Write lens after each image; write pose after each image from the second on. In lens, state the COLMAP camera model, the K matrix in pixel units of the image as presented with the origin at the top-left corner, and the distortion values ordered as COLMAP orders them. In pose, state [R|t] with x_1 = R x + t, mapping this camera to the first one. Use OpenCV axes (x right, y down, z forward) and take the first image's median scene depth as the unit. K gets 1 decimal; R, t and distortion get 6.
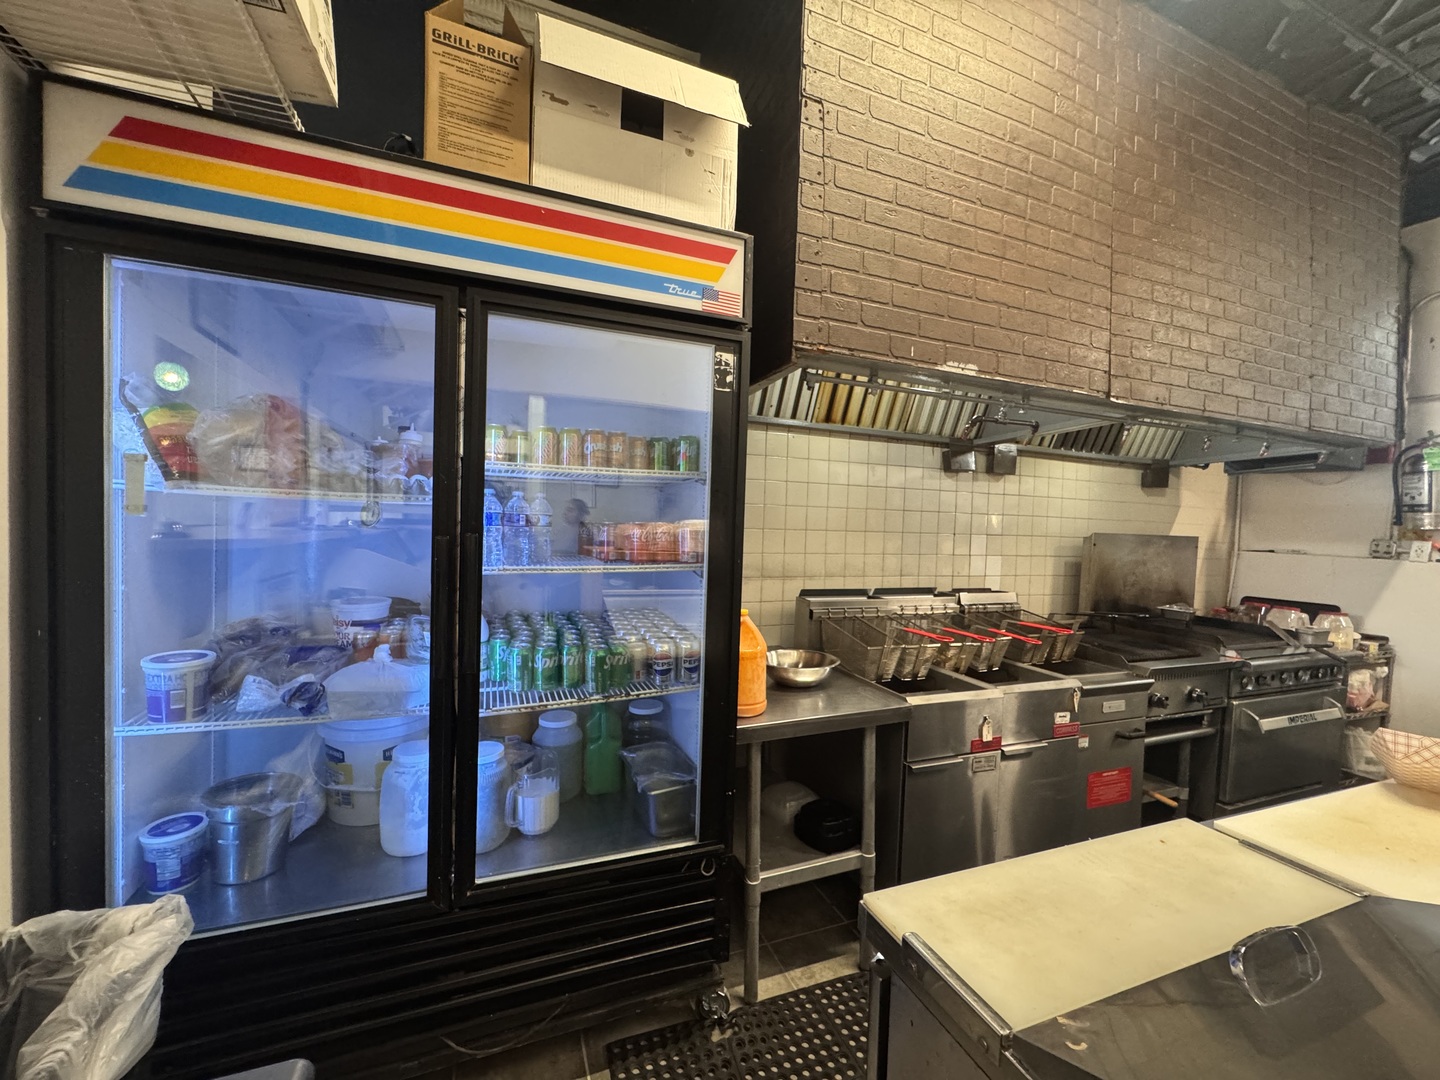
lens RADIAL K [[571.2, 0, 719.7], [0, 571.2, 545.6], [0, 0, 1]] dist [-0.003777, 0.000458]
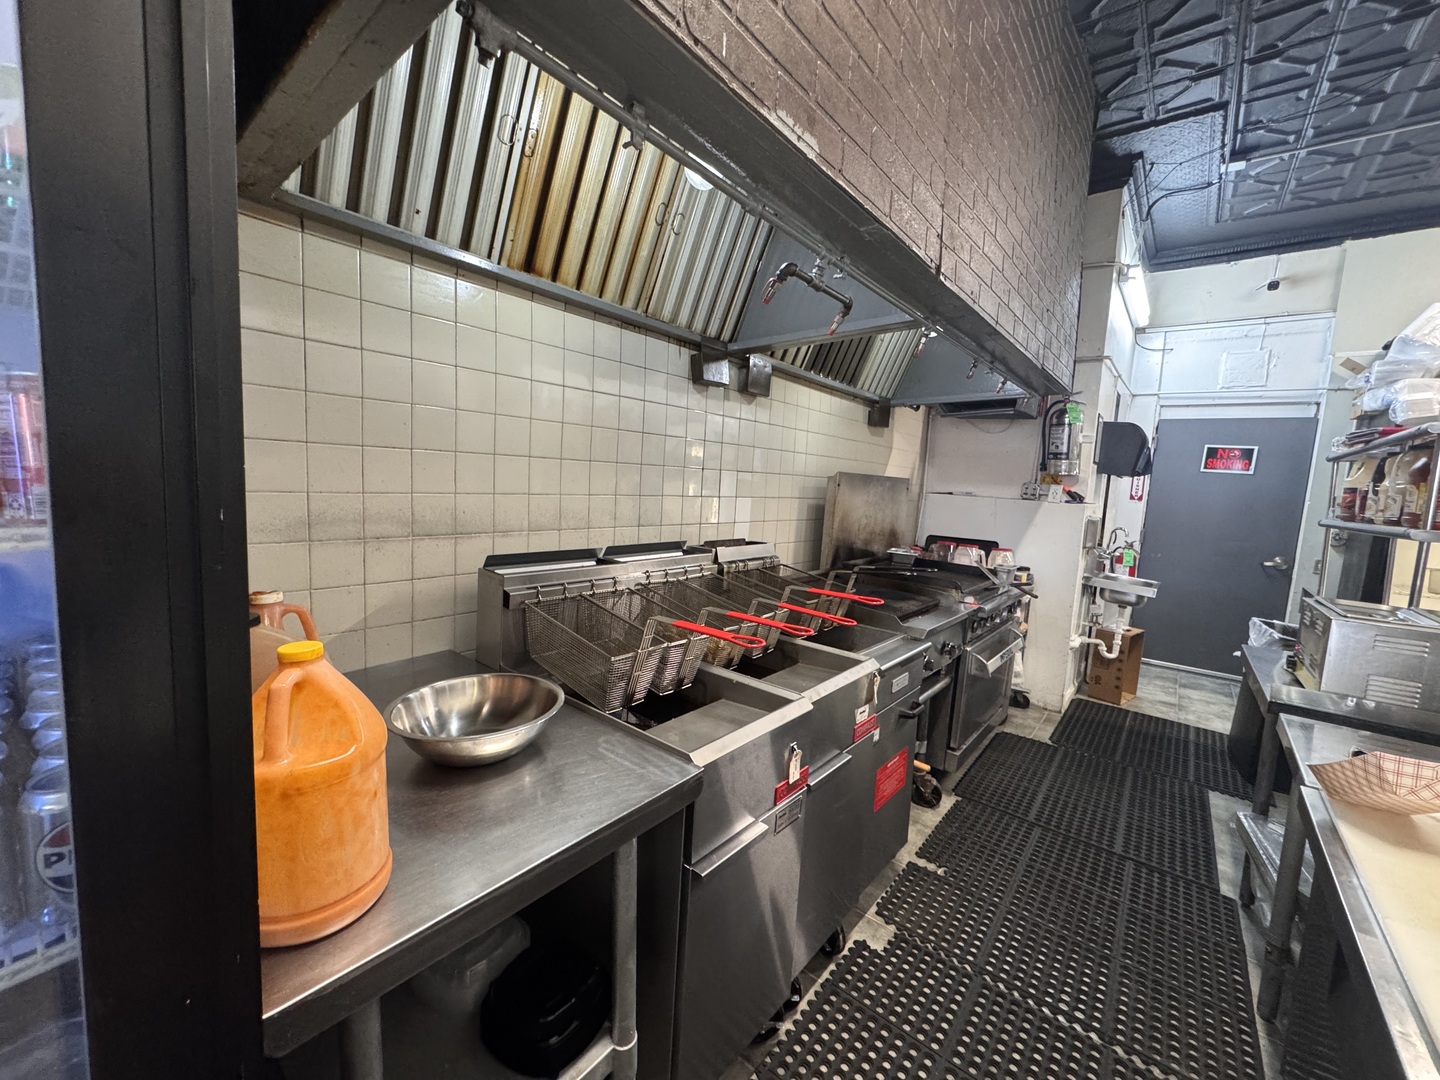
lens RADIAL K [[571.2, 0, 718.3], [0, 571.2, 538.9], [0, 0, 1]] dist [-0.003777, 0.000458]
pose [[0.873284, -0.035447, 0.485920, 0.061893], [-0.008950, 0.996014, 0.088742, 0.005635], [-0.487129, -0.081846, 0.869486, 0.355539]]
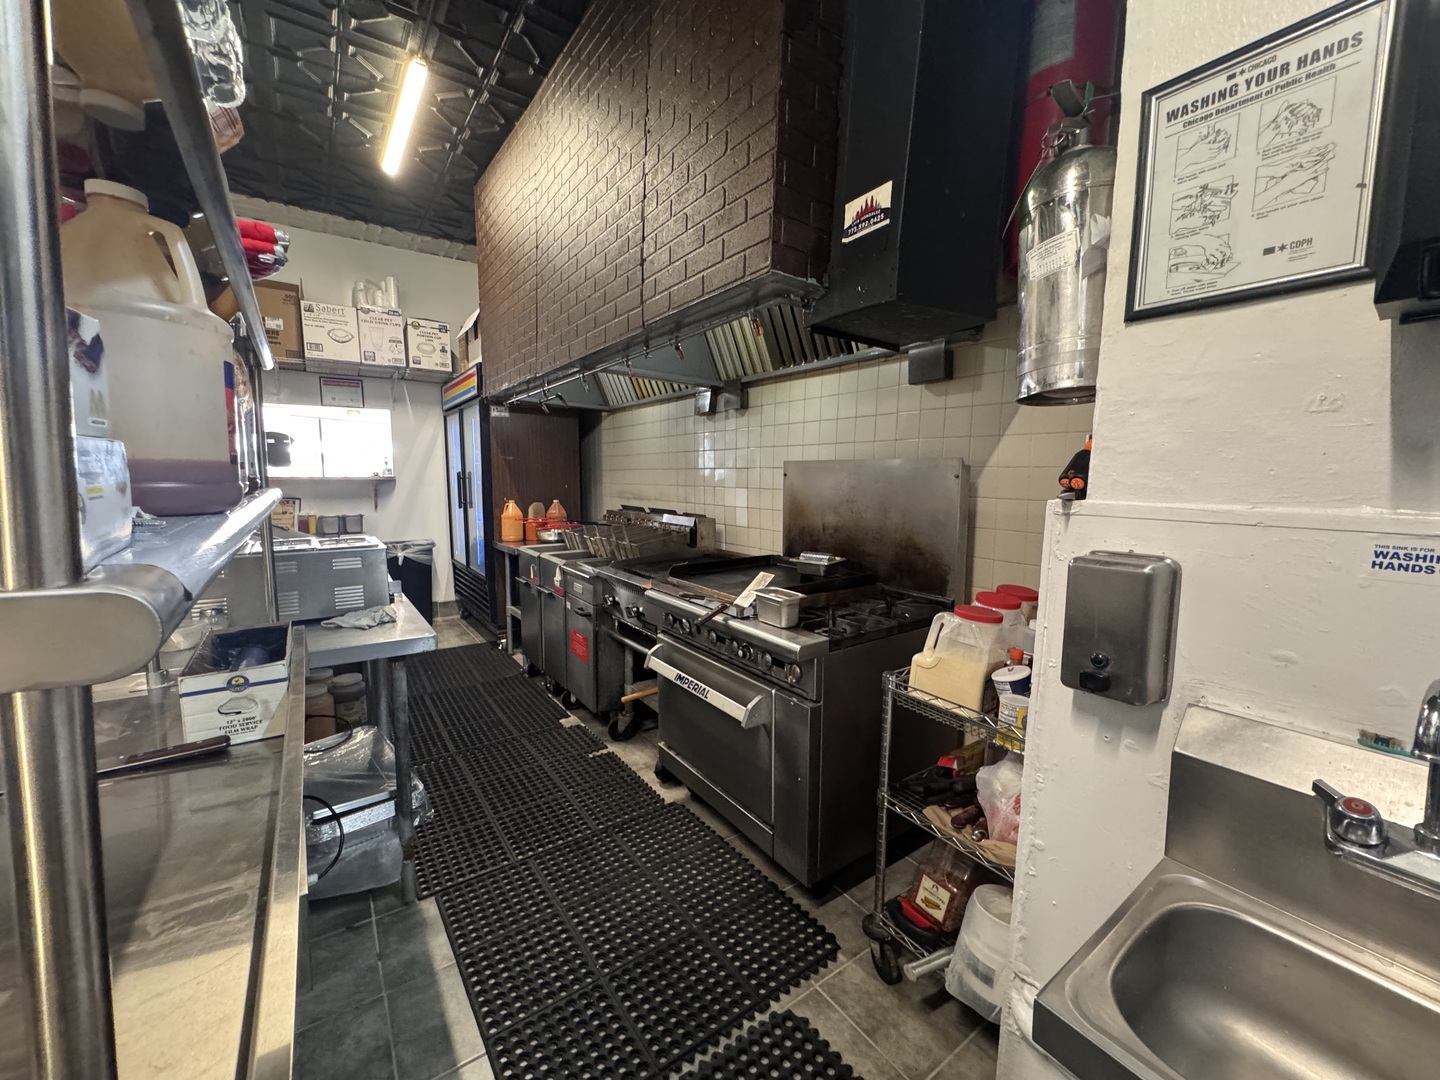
lens RADIAL K [[571.2, 0, 717.6], [0, 571.2, 541.4], [0, 0, 1]] dist [-0.003777, 0.000458]
pose [[0.236315, 0.082219, -0.968192, 1.711650], [-0.039944, 0.996393, 0.074865, 0.043897], [0.970855, 0.020982, 0.238747, 0.811584]]
